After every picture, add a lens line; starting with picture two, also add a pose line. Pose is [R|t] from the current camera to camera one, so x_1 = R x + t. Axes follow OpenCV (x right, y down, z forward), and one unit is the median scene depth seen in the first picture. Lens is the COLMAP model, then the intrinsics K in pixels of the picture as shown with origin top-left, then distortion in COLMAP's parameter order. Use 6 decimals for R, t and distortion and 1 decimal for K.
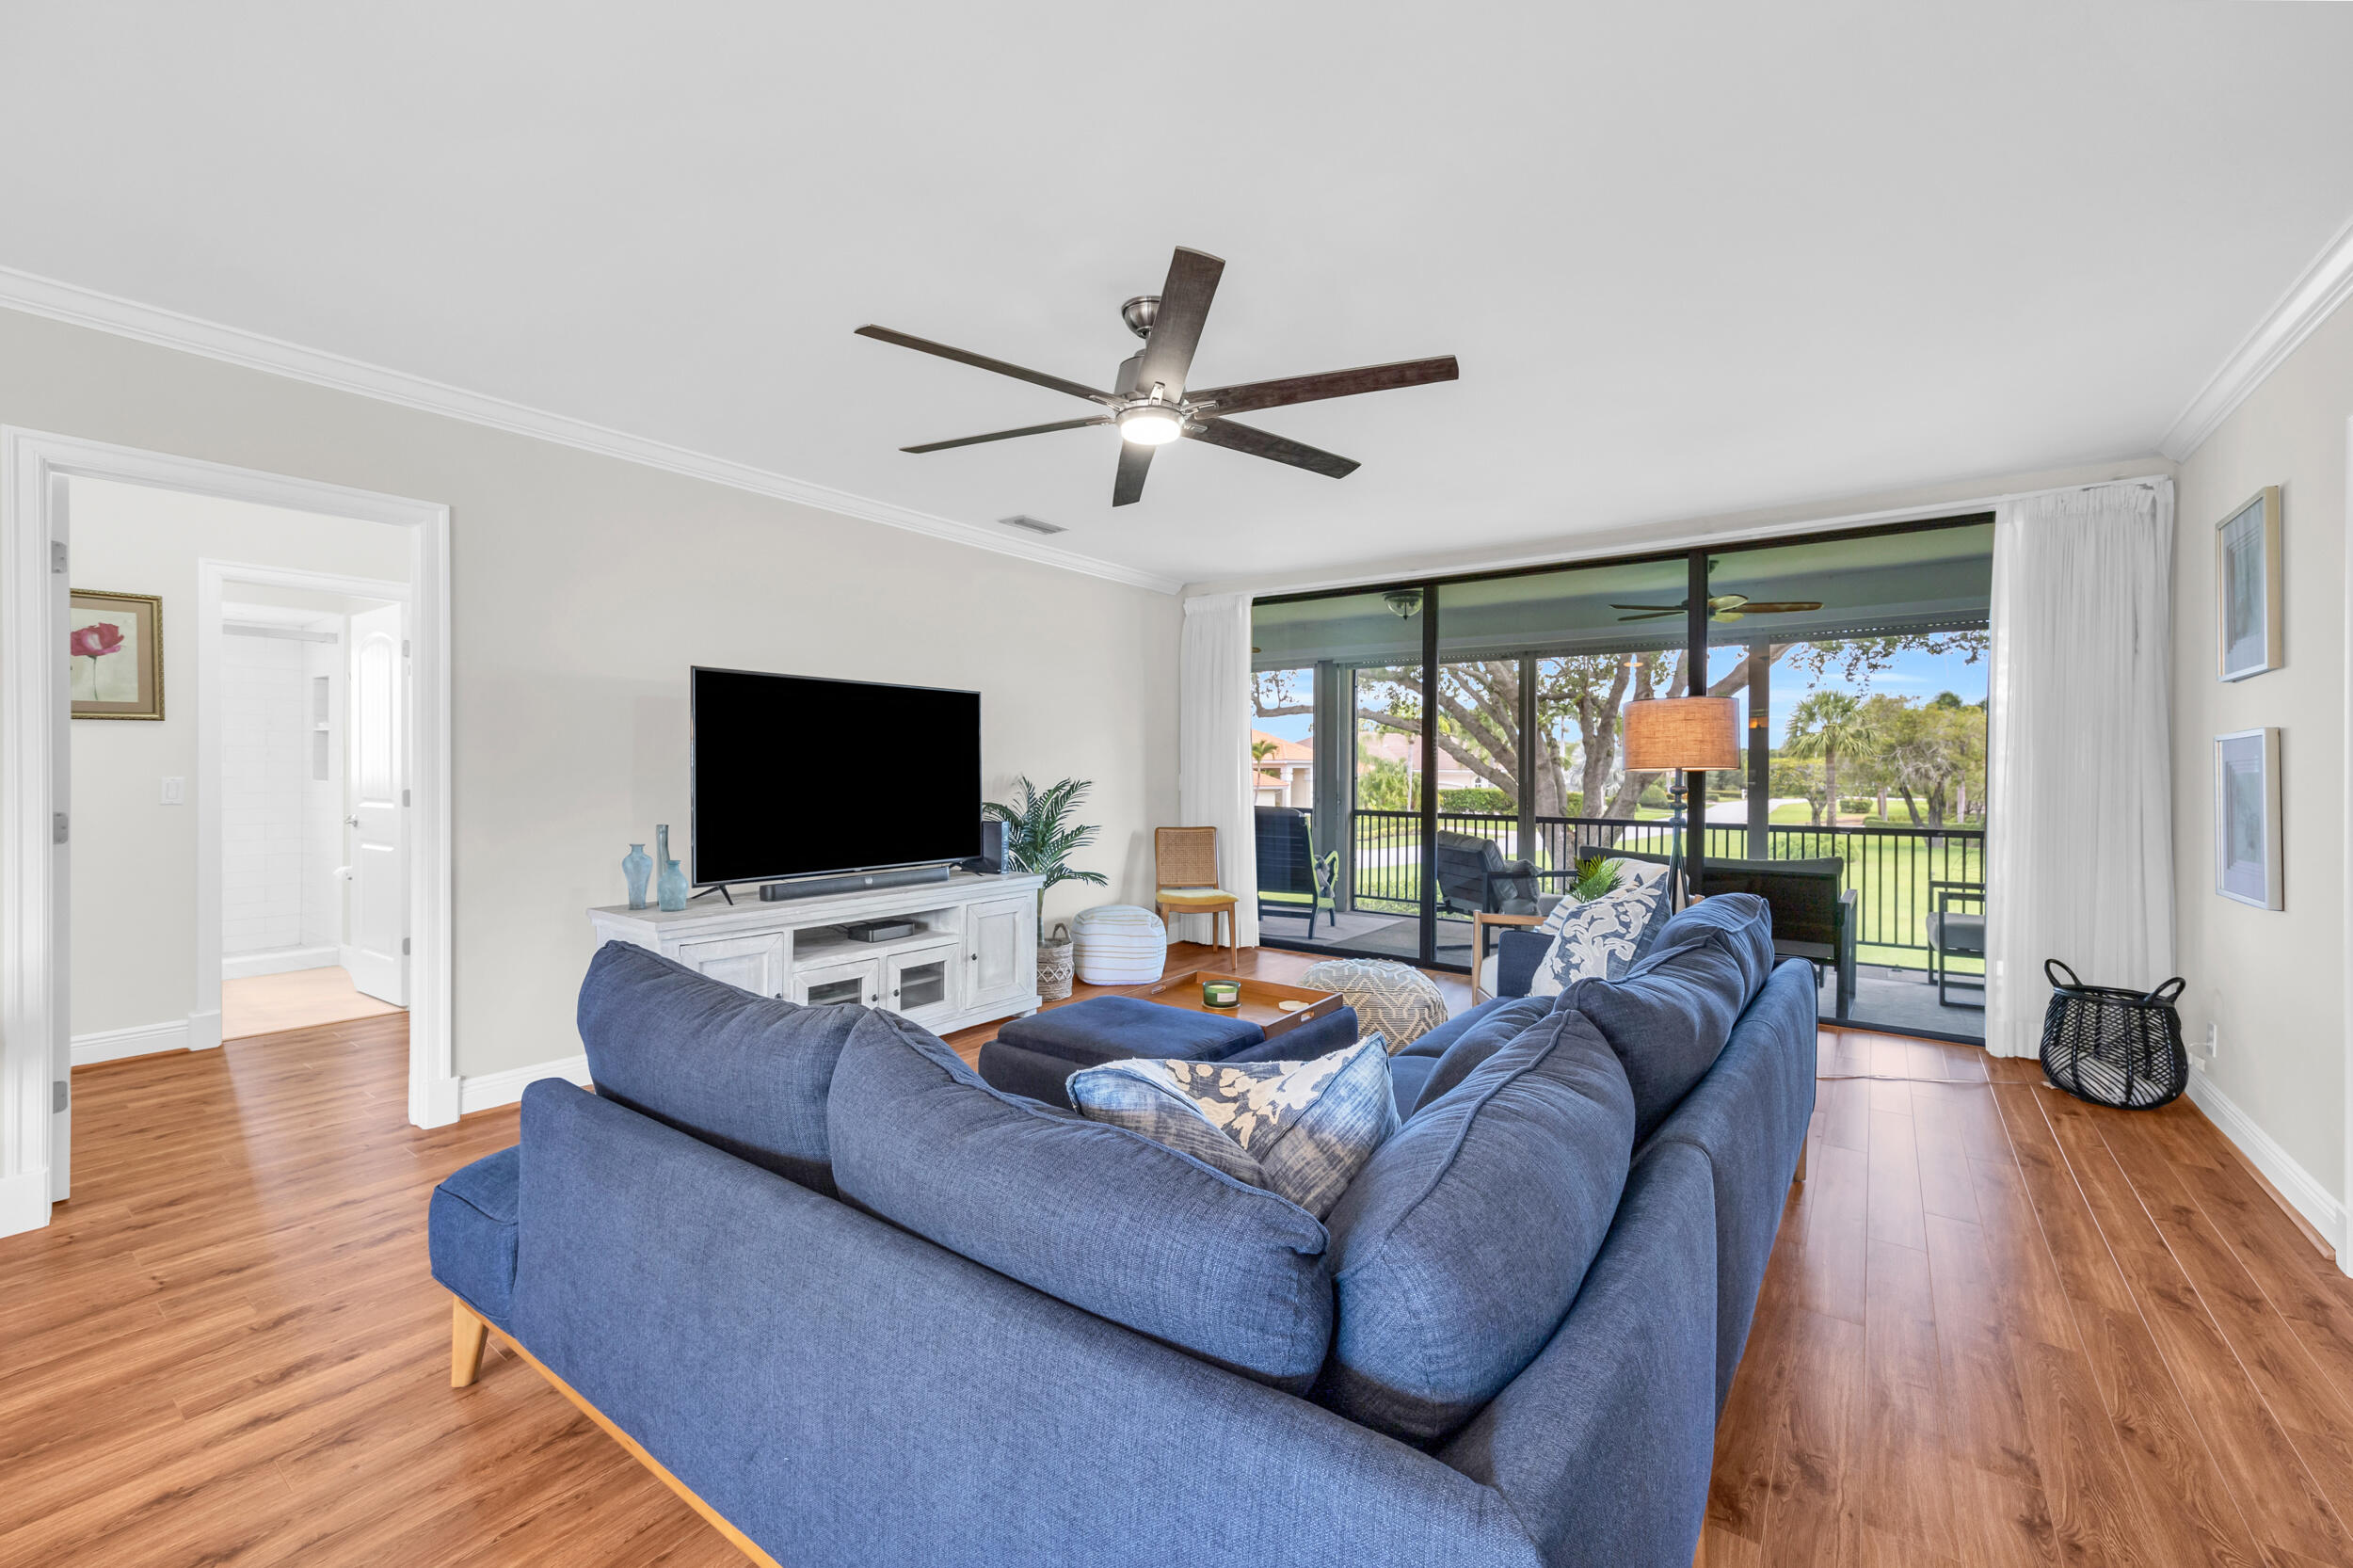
lens RADIAL K [[957.3, 0, 1155.3], [0, 957.3, 769.4], [0, 0, 1]] dist [0.001002, 0.000447]
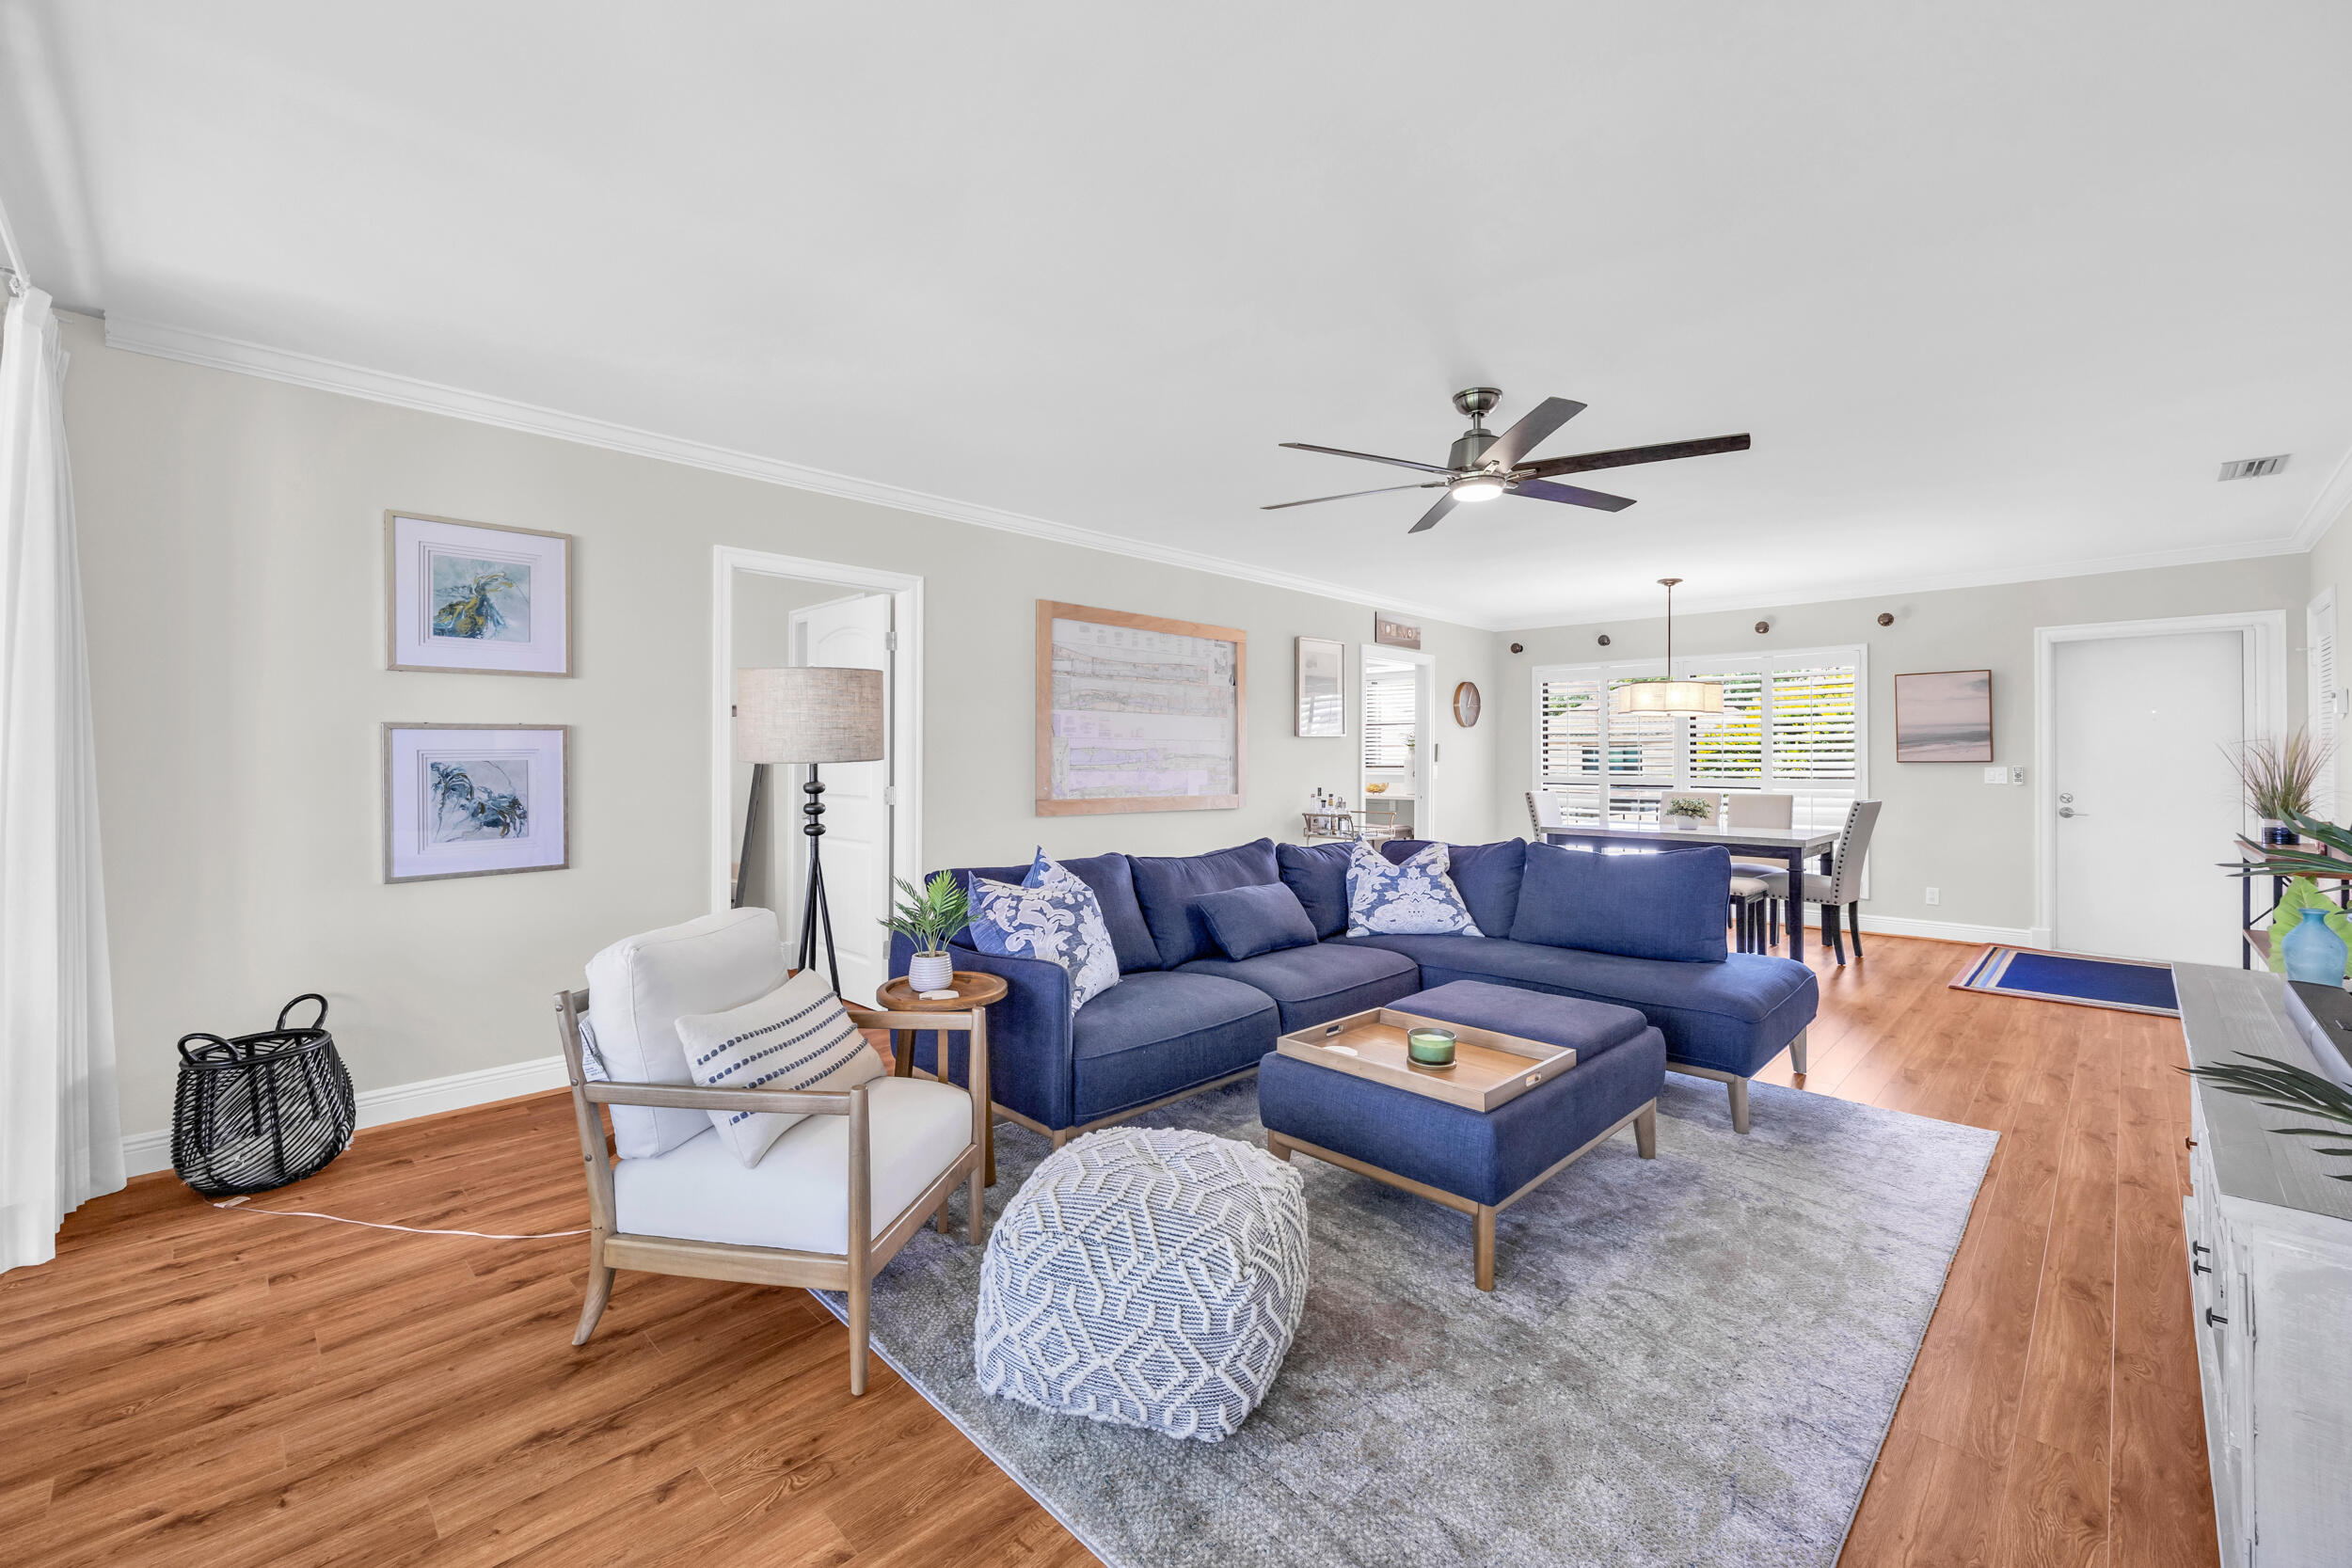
lens RADIAL K [[951.2, 0, 1166.8], [0, 951.2, 782.3], [0, 0, 1]] dist [-0.001415, 0.000120]
pose [[-0.988926, -0.007899, 0.148200, 0.194137], [-0.003498, 0.999546, 0.029936, -0.008932], [-0.148369, 0.029086, -0.988504, 2.120459]]
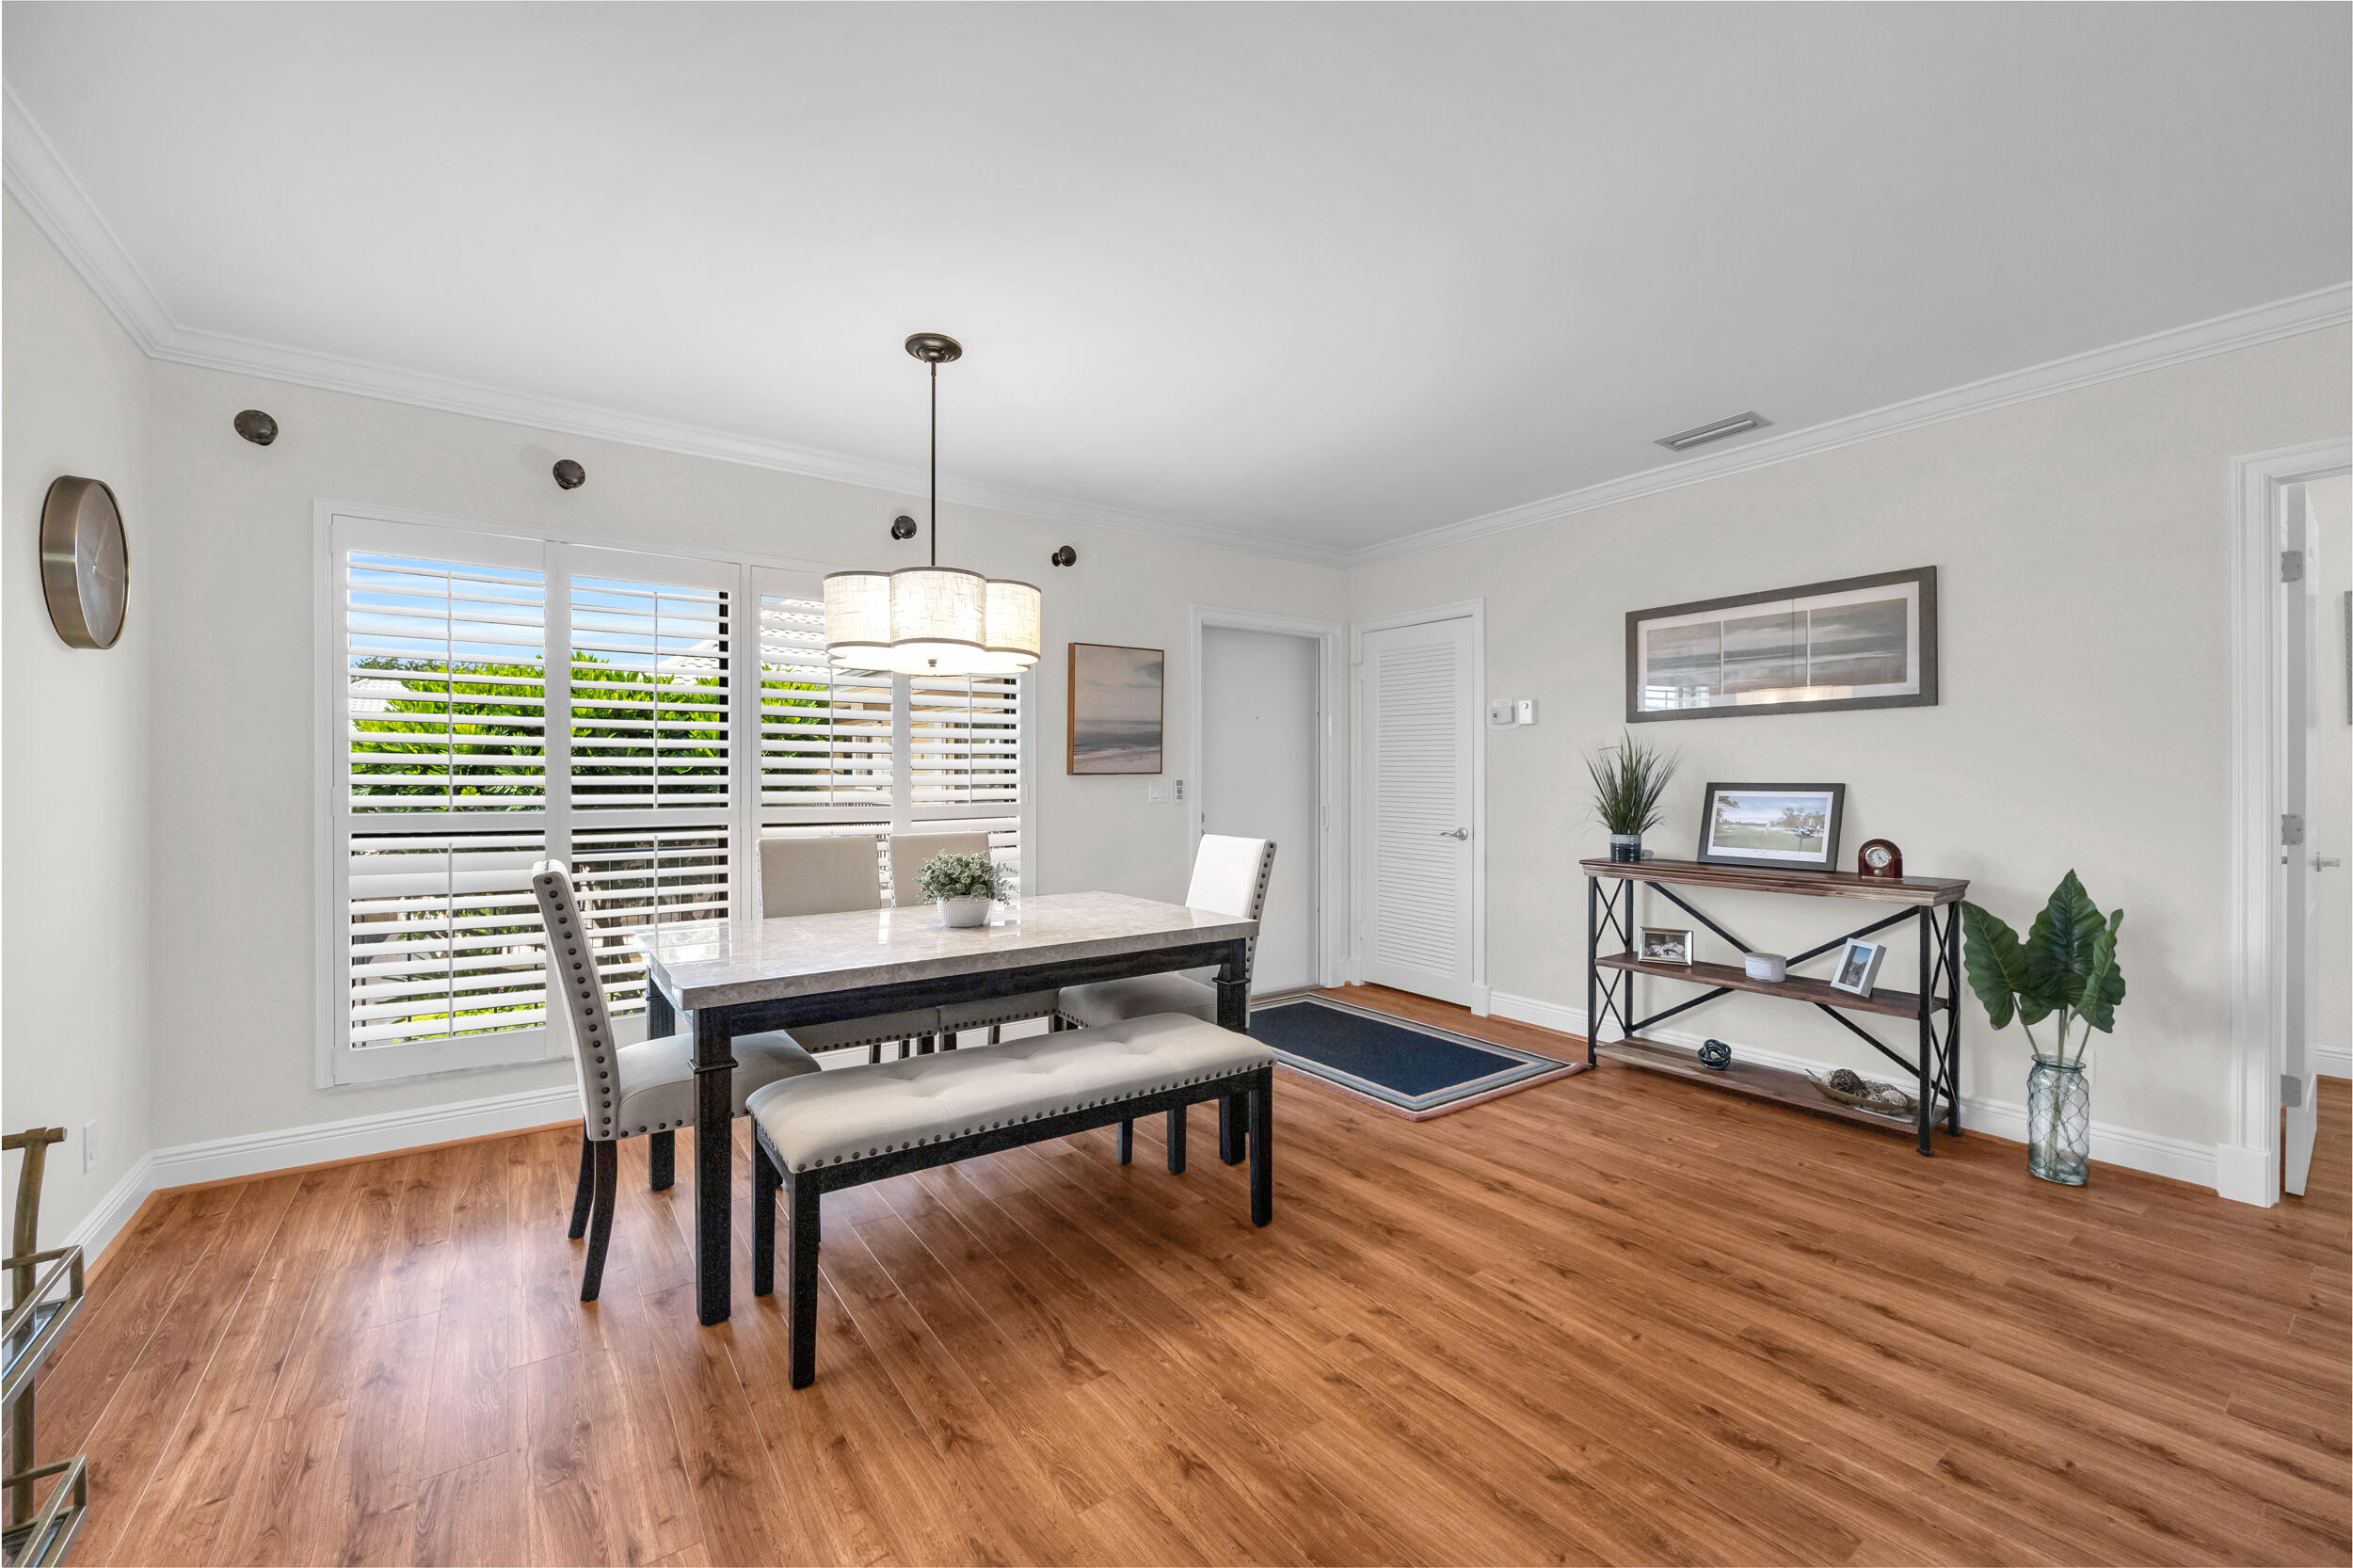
lens RADIAL K [[942.4, 0, 1167.0], [0, 942.4, 777.9], [0, 0, 1]] dist [-0.000814, -0.000008]
pose [[-0.312987, -0.000109, -0.949757, 0.174389], [-0.004537, 0.999989, 0.001380, 0.009137], [0.949746, 0.004741, -0.312984, 0.158031]]
